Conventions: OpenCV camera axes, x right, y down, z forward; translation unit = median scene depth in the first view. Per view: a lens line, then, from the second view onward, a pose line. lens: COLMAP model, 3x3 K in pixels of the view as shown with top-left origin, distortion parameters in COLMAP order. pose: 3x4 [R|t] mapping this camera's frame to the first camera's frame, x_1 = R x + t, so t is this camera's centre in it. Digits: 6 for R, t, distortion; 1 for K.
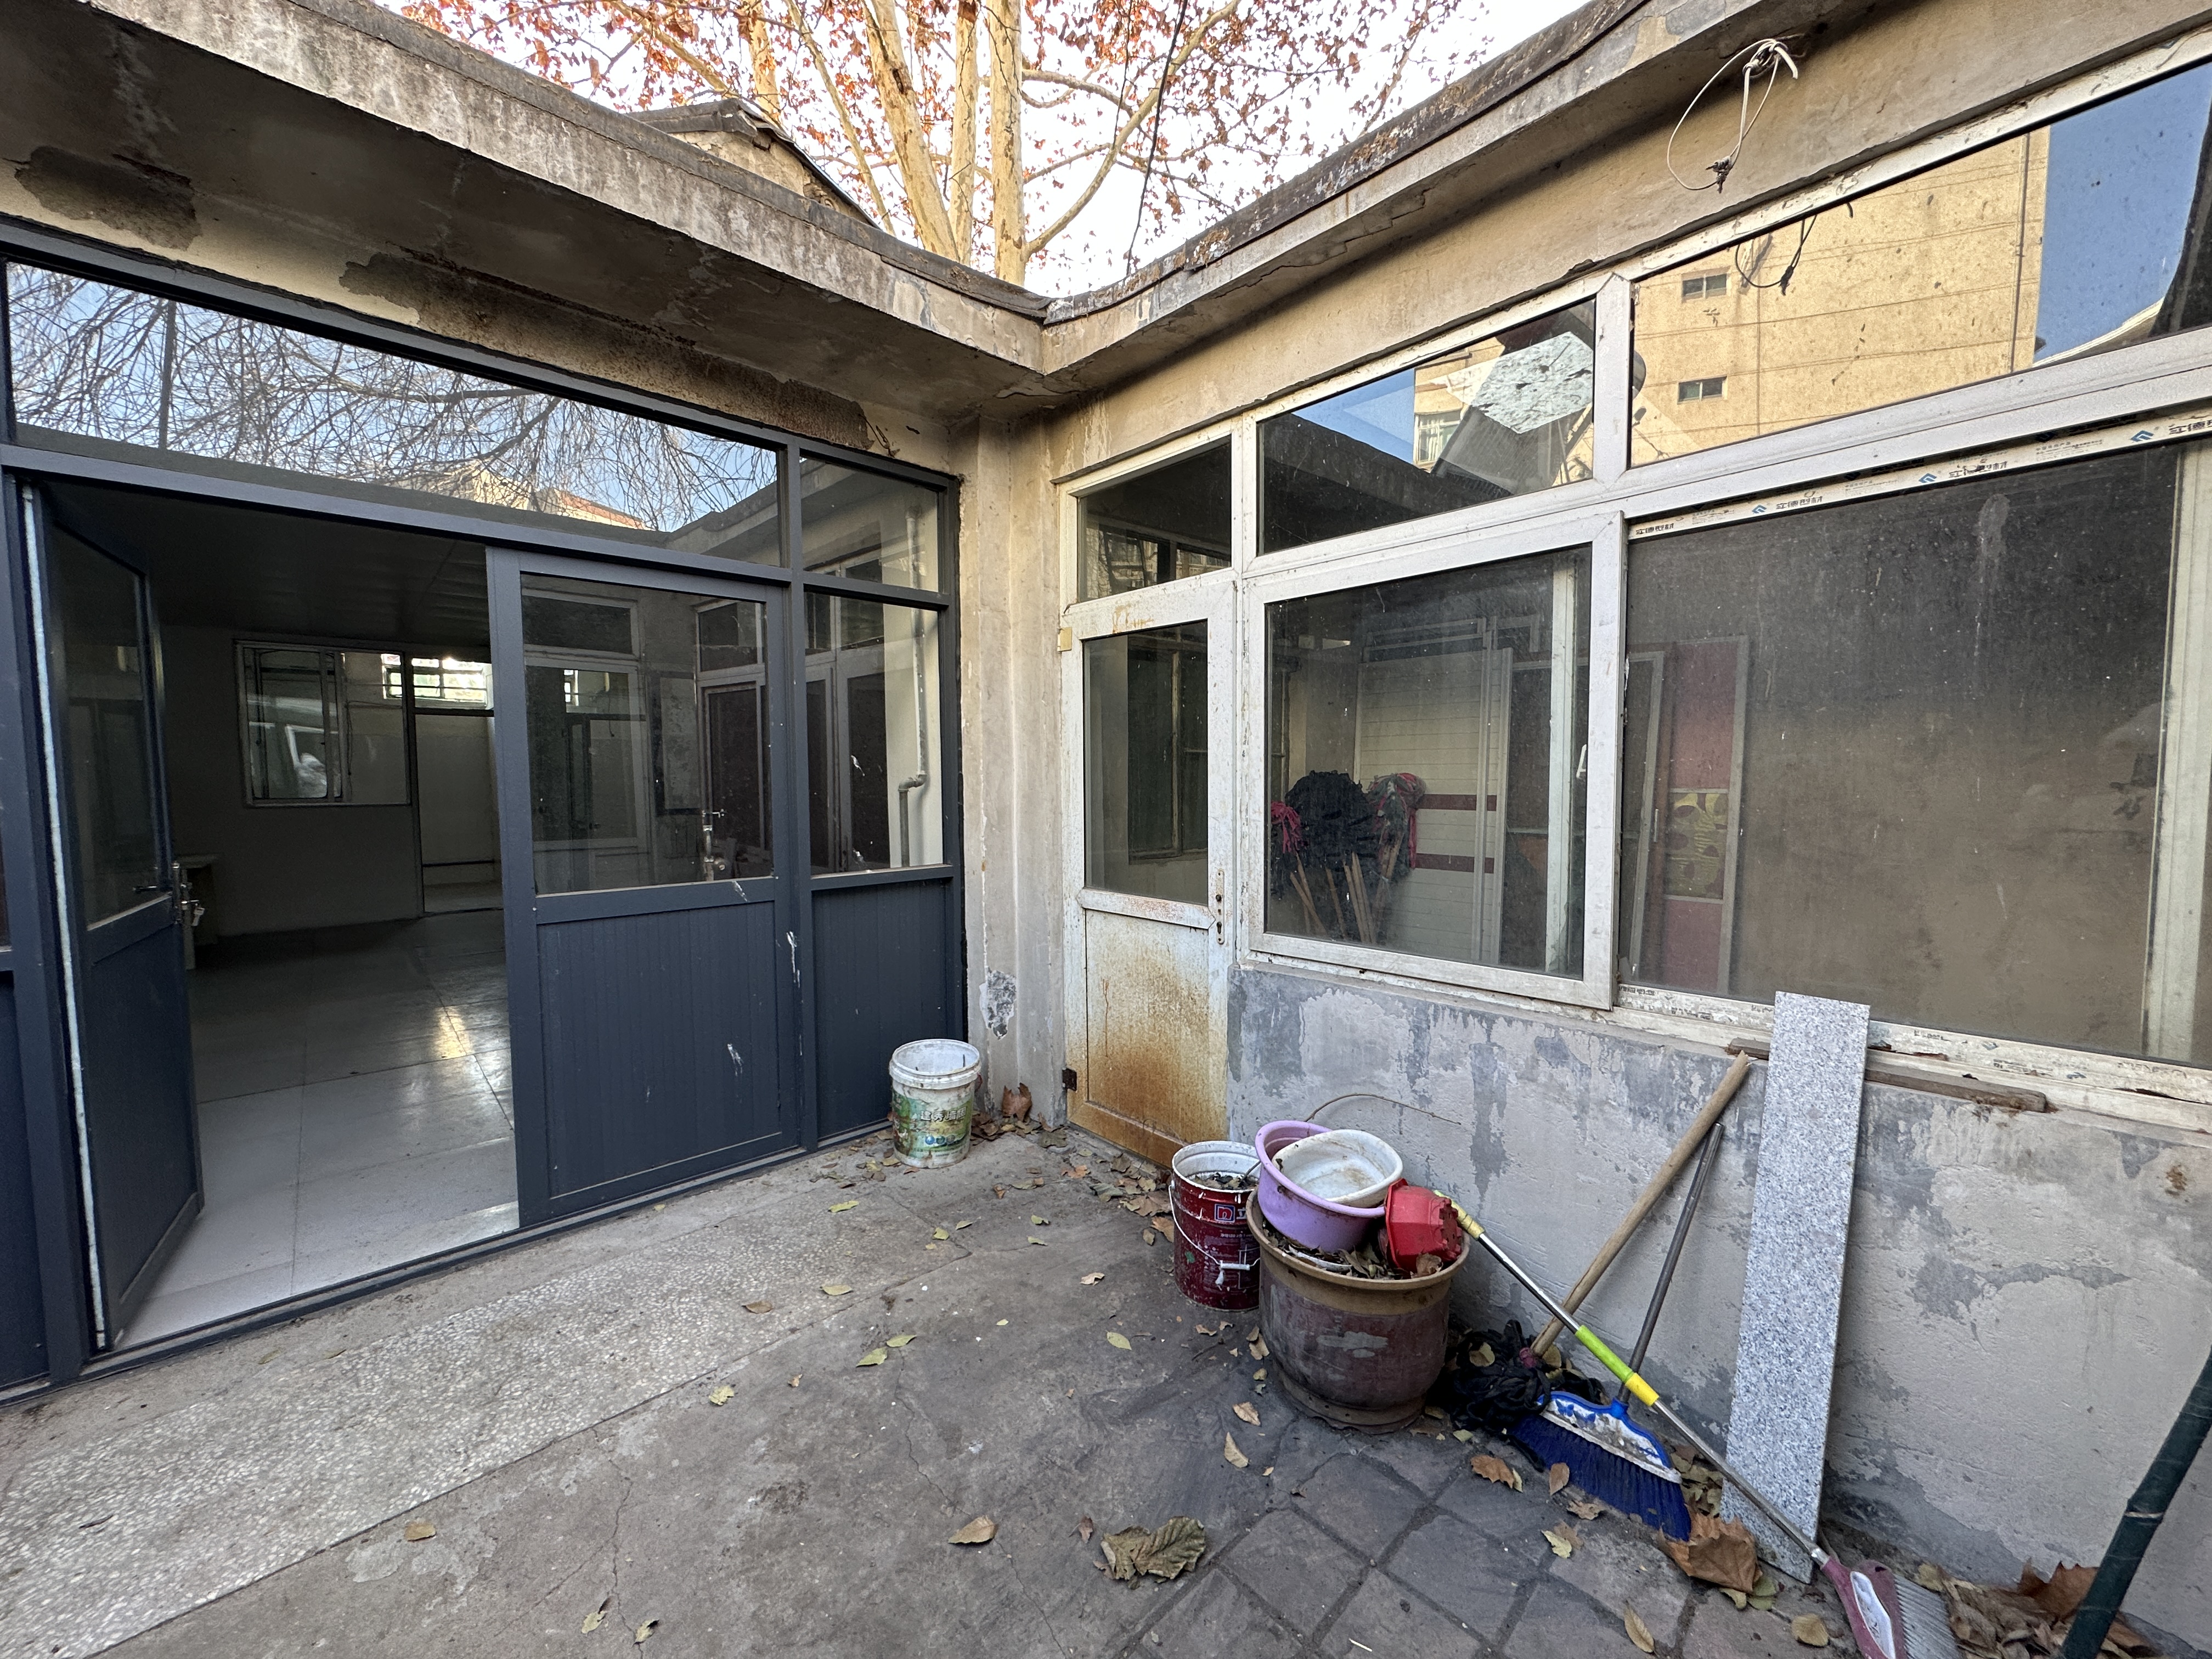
lens RADIAL K [[886.1, 0, 1099.0], [0, 886.1, 833.2], [0, 0, 1]] dist [0.001137, 0.000174]
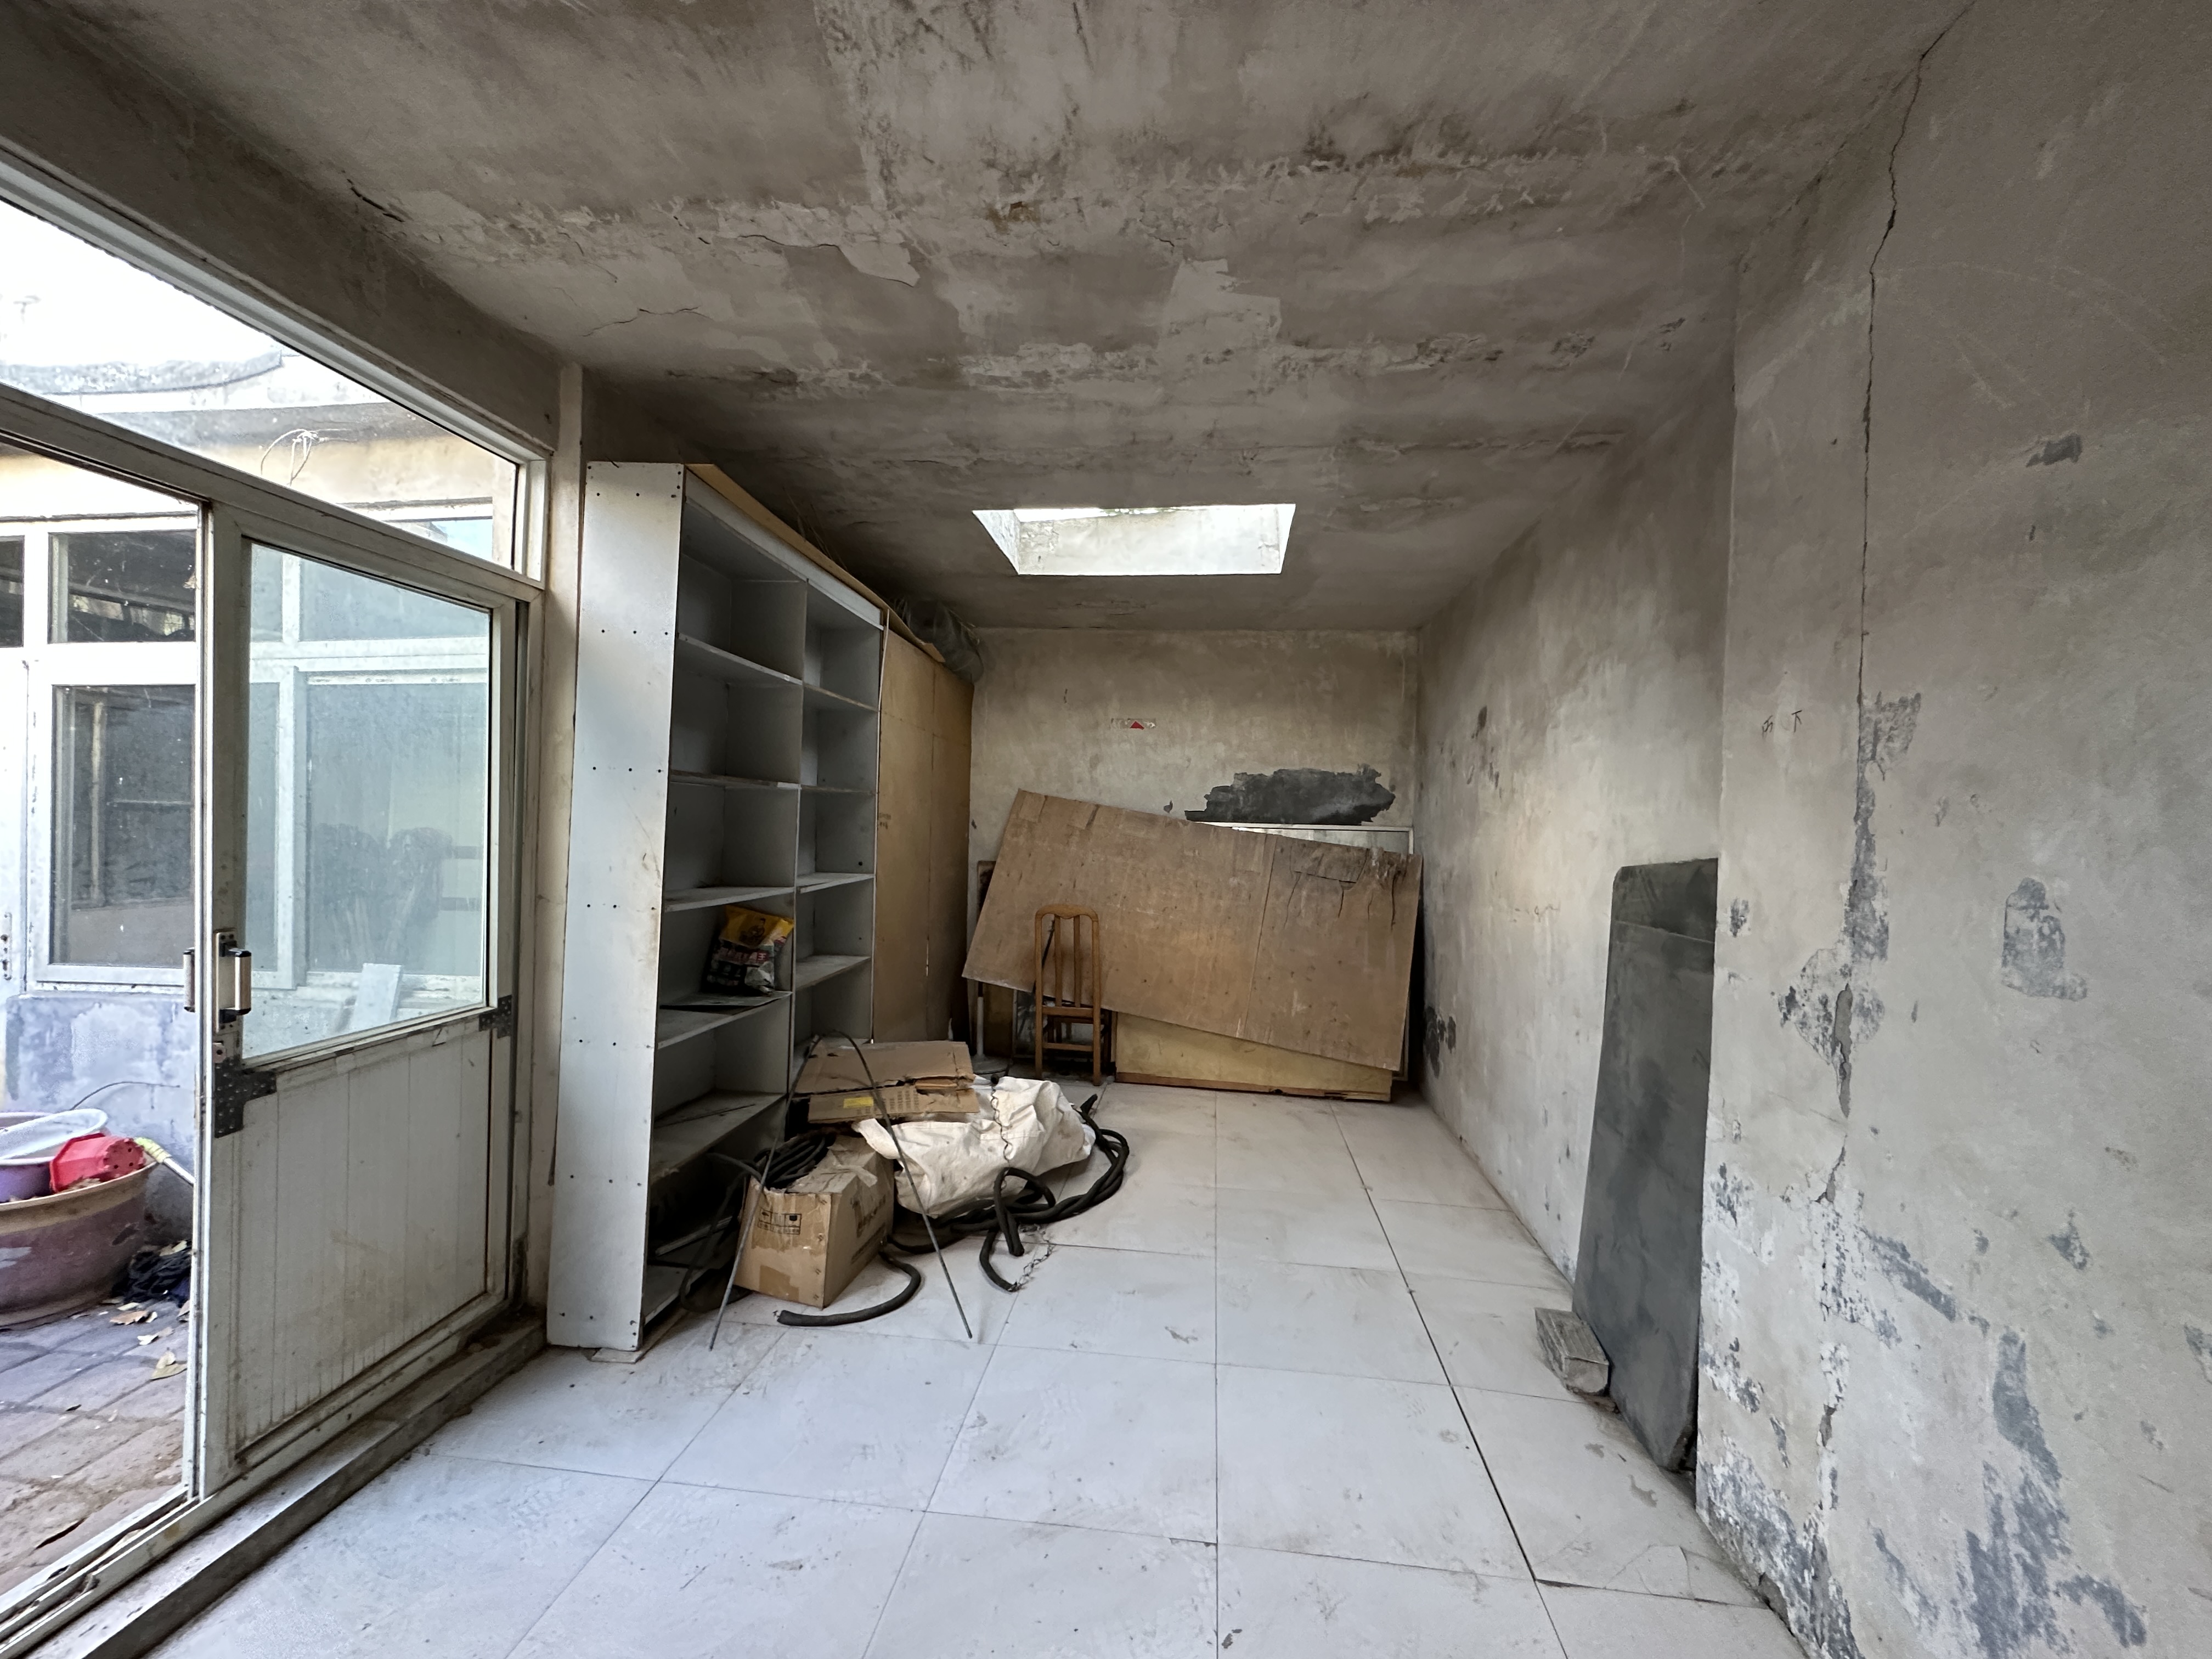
lens RADIAL K [[886.1, 0, 1112.0], [0, 886.1, 832.1], [0, 0, 1]] dist [0.001137, 0.000174]
pose [[0.753419, 0.015564, 0.657357, 0.498007], [0.023928, 0.998409, -0.051064, 0.033793], [-0.657105, 0.054202, 0.751848, -0.850634]]
